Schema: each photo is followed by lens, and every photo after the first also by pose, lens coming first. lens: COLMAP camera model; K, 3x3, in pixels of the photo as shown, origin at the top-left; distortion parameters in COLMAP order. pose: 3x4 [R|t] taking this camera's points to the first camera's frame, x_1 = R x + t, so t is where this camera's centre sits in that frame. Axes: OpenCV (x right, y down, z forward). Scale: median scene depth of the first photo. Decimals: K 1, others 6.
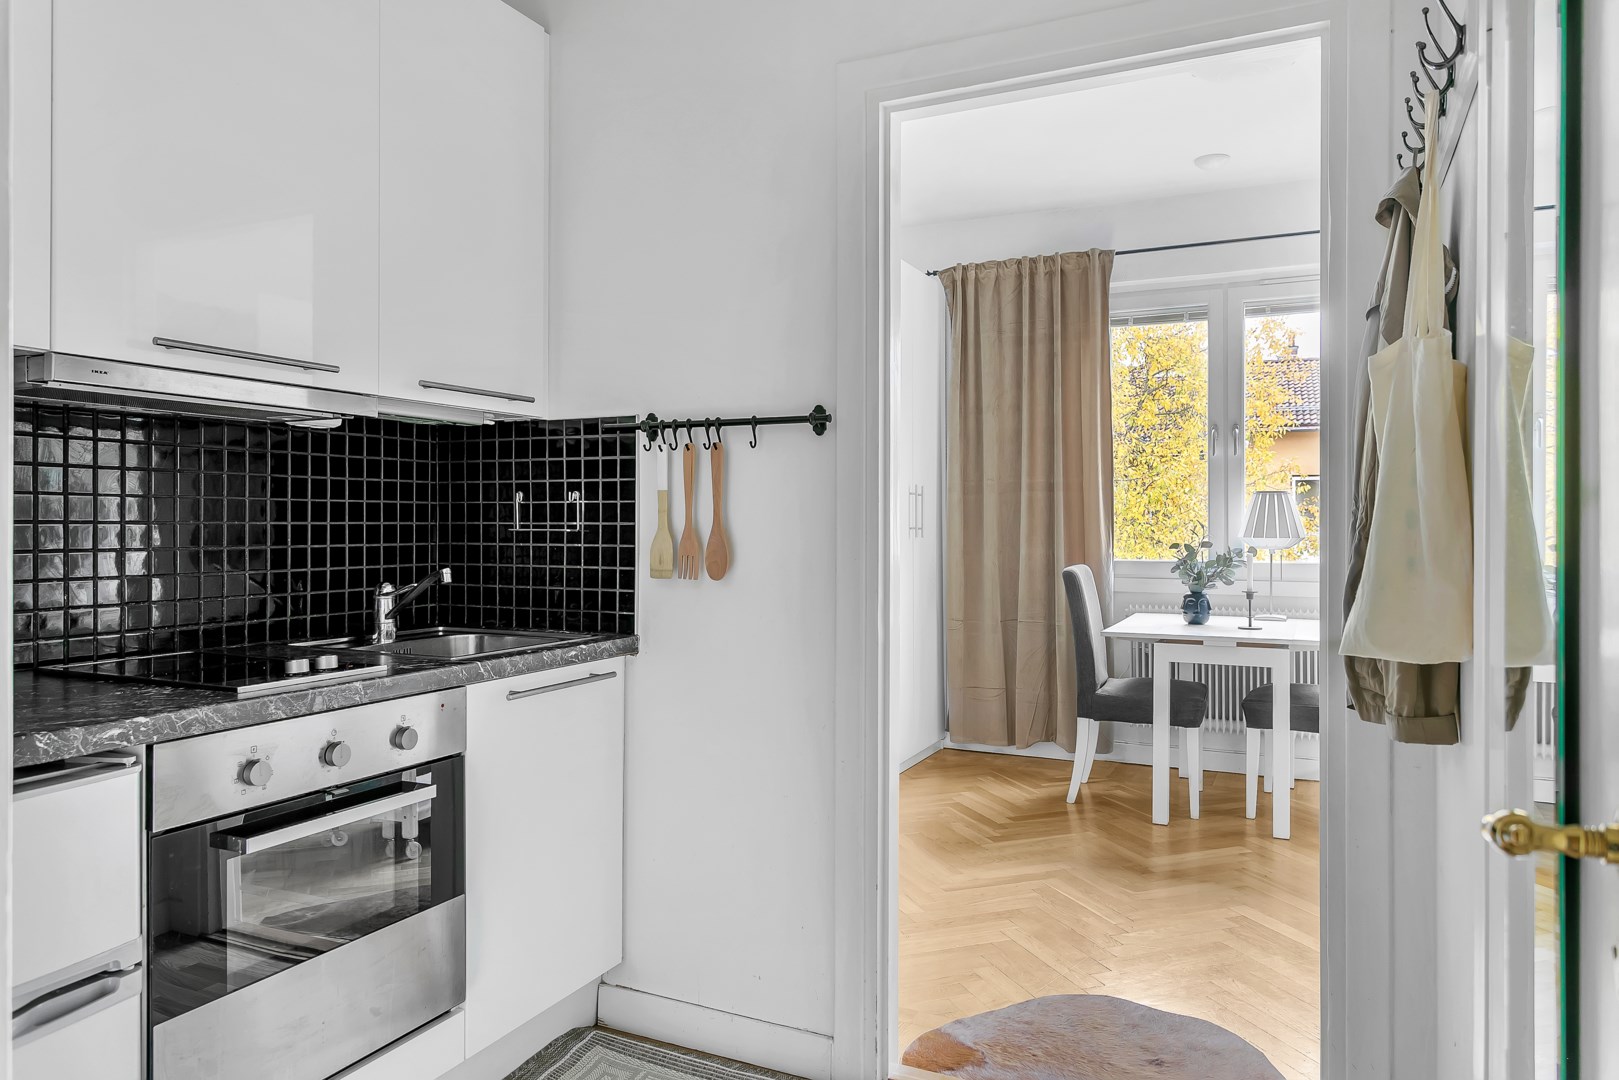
lens RADIAL K [[1106.6, 0, 815.4], [0, 1106.6, 514.0], [0, 0, 1]] dist [0.007400, -0.002907]
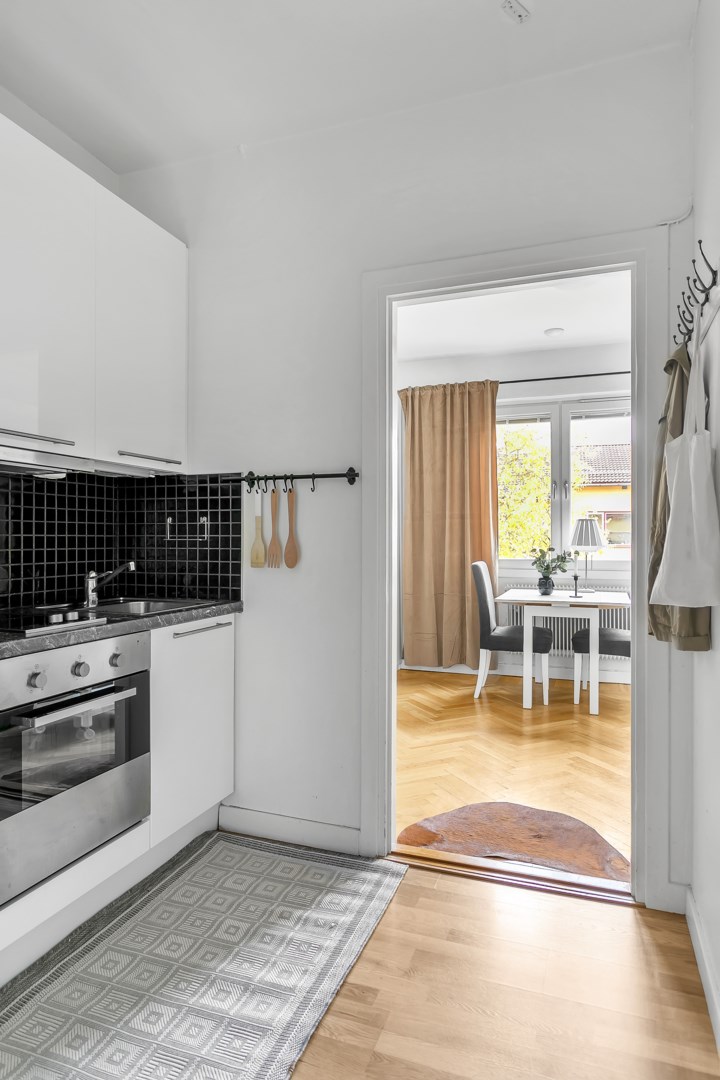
lens RADIAL K [[663.8, 0, 368.7], [0, 663.8, 532.4], [0, 0, 1]] dist [-0.010774, 0.009117]
pose [[0.995638, 0.000756, 0.093296, -0.054237], [-0.000529, 0.999997, -0.002451, 0.005038], [-0.093298, 0.002391, 0.995635, -0.034470]]
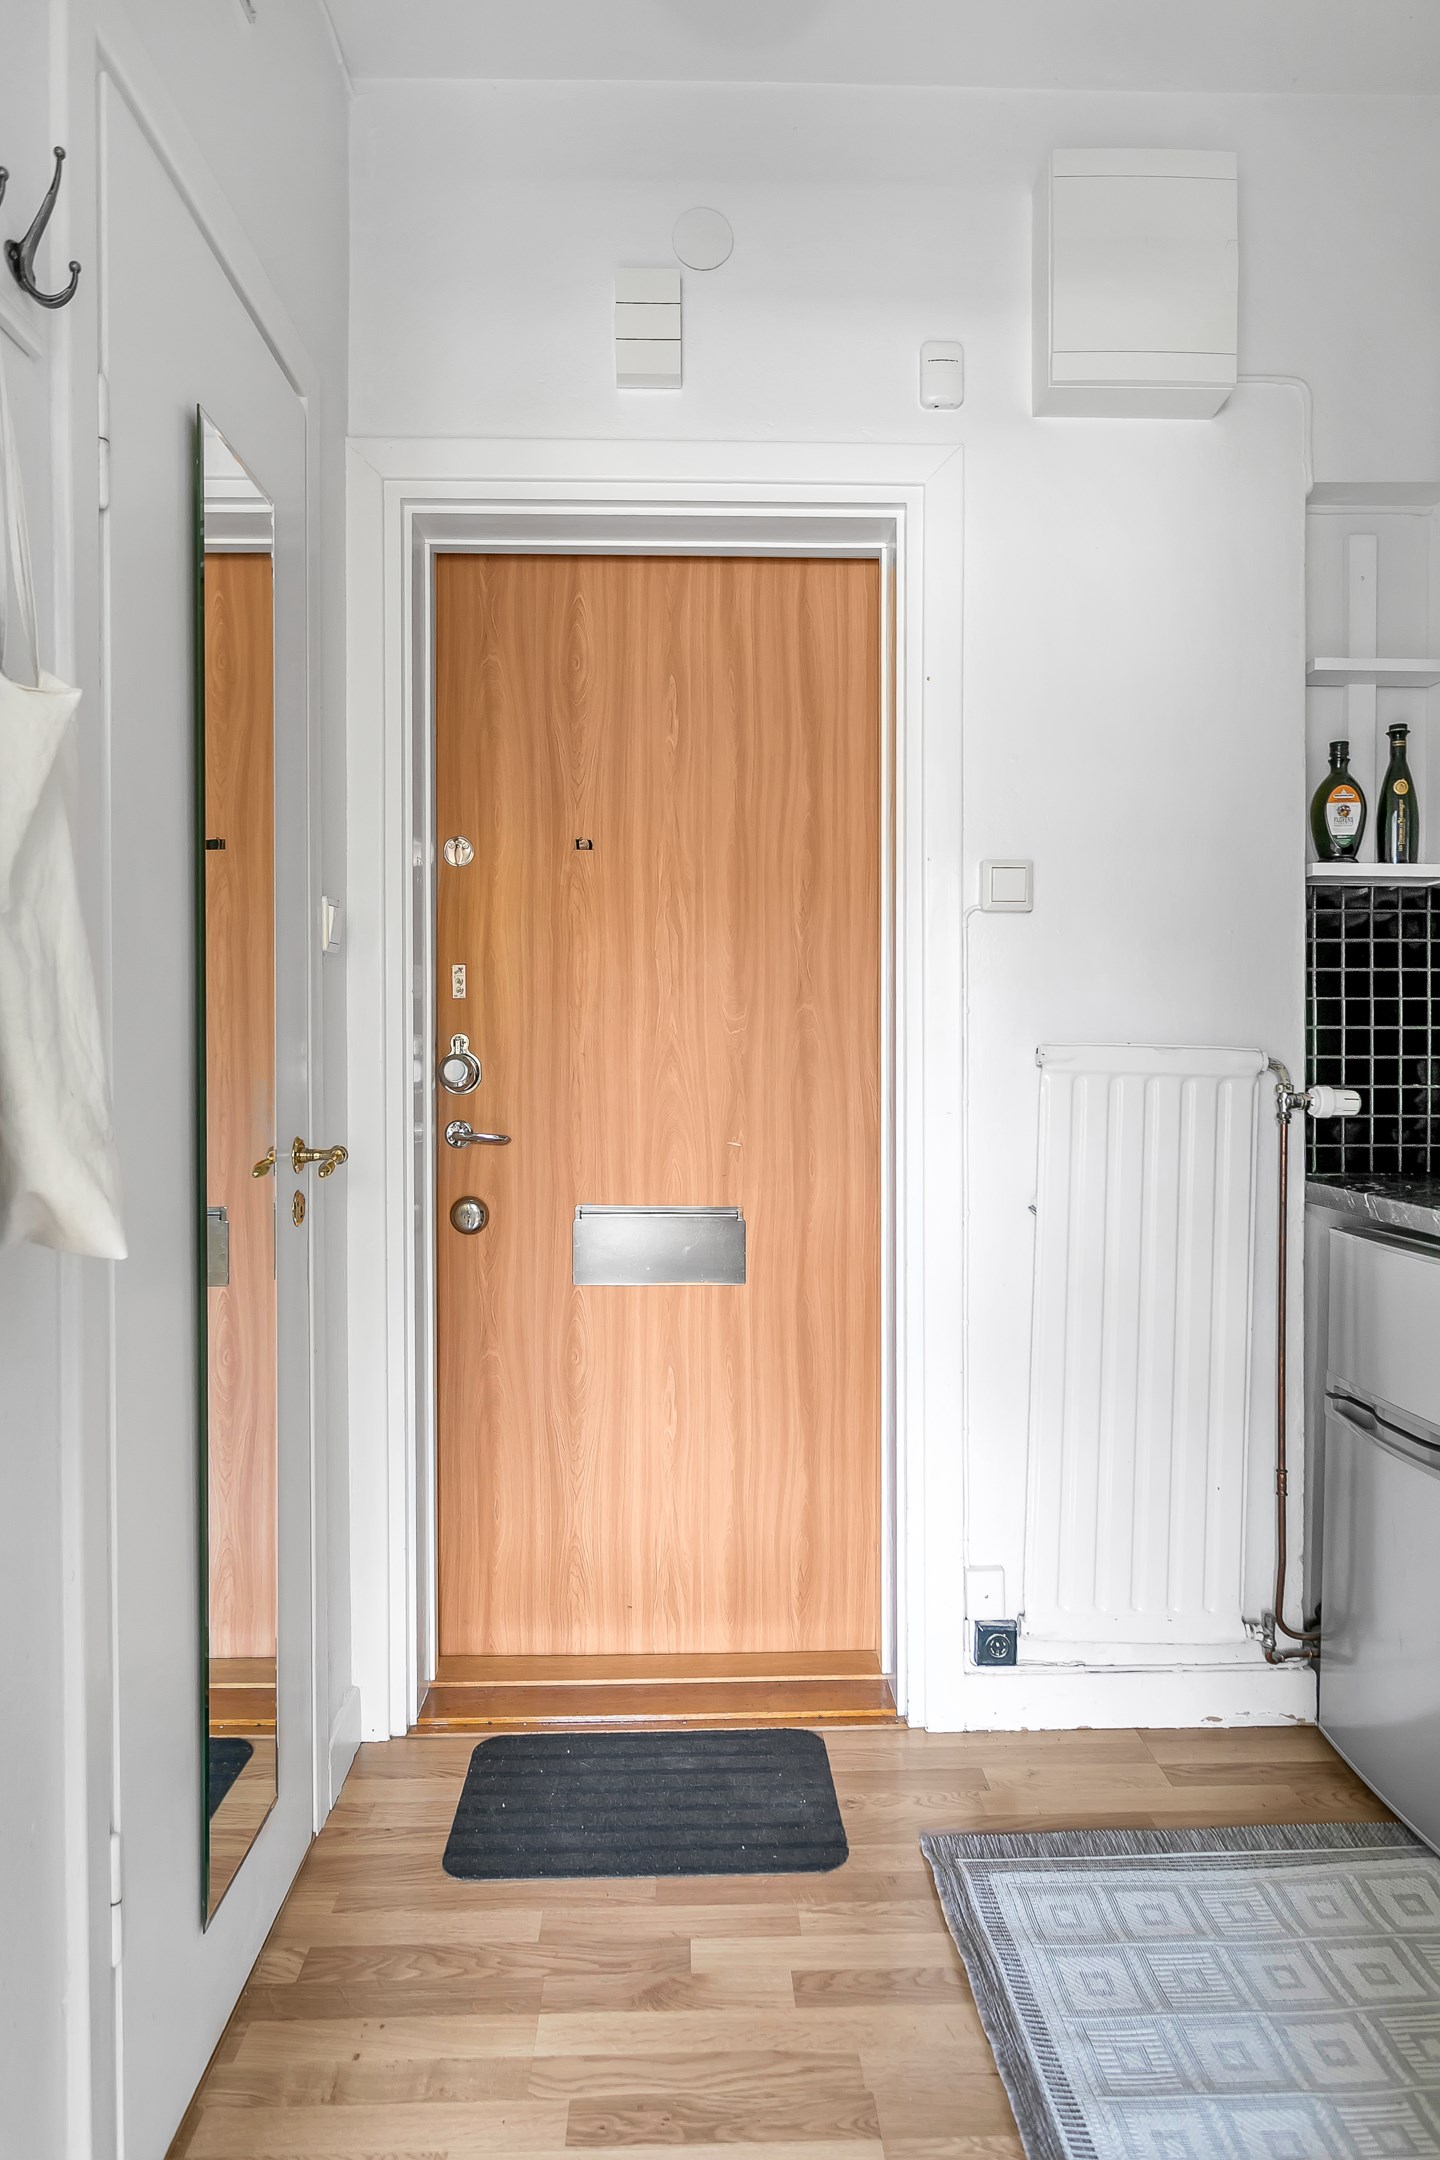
lens RADIAL K [[1327.5, 0, 732.9], [0, 1327.5, 1063.7], [0, 0, 1]] dist [-0.010774, 0.009117]
pose [[-0.888618, 0.005059, -0.458621, 0.263911], [0.001815, 0.999970, 0.007514, 0.017523], [0.458645, 0.005844, -0.888600, 0.884047]]
